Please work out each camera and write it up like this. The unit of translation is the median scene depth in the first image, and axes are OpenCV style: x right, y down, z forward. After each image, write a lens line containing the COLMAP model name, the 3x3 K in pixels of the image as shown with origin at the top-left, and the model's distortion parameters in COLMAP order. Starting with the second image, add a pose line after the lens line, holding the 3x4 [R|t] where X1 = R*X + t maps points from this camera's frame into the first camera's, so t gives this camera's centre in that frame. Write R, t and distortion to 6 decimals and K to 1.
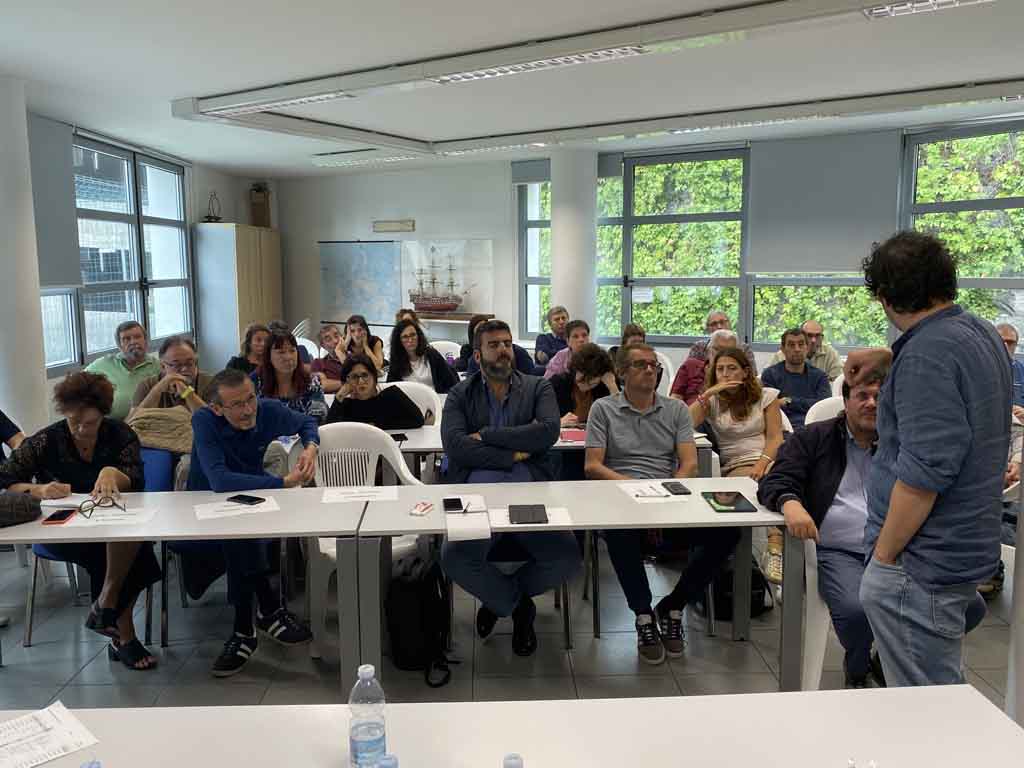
lens RADIAL K [[842.1, 0, 512.0], [0, 842.1, 384.0], [0, 0, 1]] dist [0.213132, -0.474371]
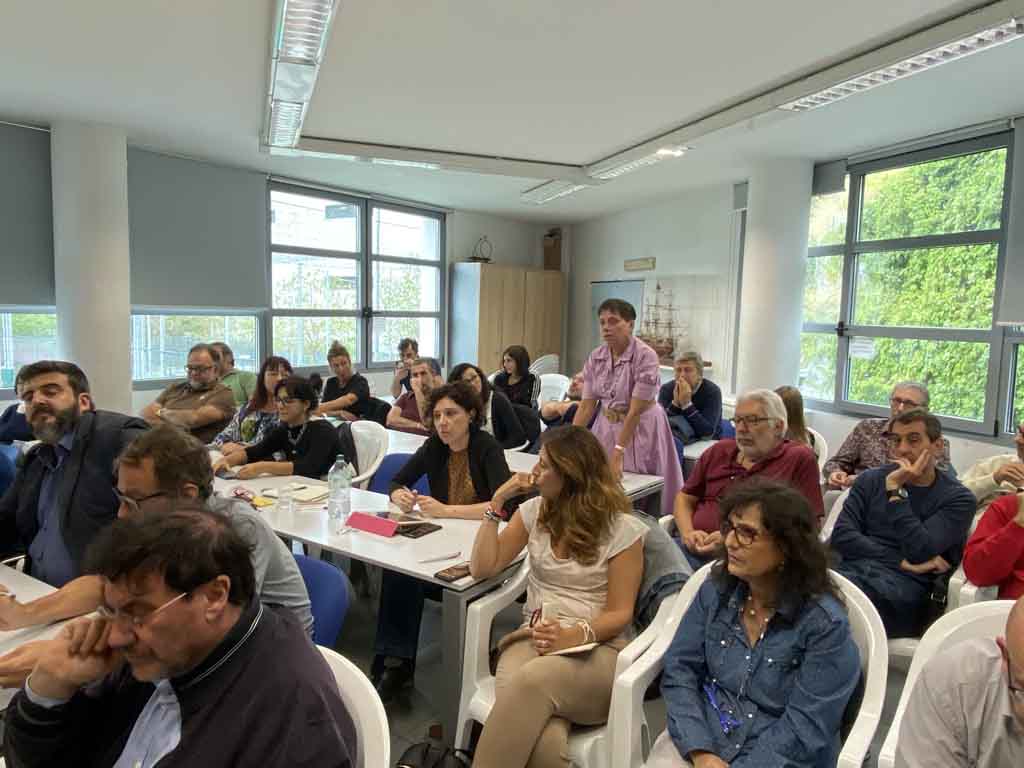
lens RADIAL K [[706.0, 0, 526.8], [0, 706.0, 352.9], [0, 0, 1]] dist [0.061354, -0.001866]
pose [[0.819041, 0.065598, -0.569973, 0.265593], [-0.111555, 0.992690, -0.046055, -0.040451], [0.562785, 0.101304, 0.820372, 0.330872]]
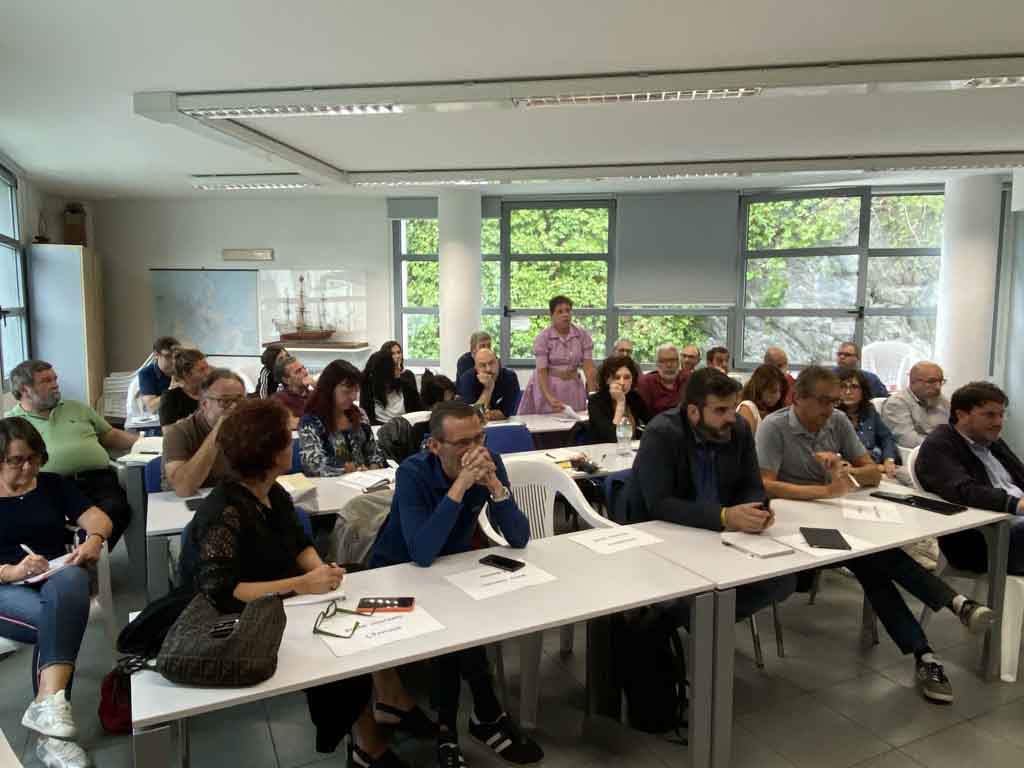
lens RADIAL K [[709.3, 0, 512.0], [0, 709.3, 384.0], [0, 0, 1]] dist [0.067167, -0.001031]
pose [[0.921735, -0.036384, 0.386110, -0.220178], [0.044664, 0.998924, -0.012492, -0.014328], [-0.385240, 0.028759, 0.922368, 0.142424]]
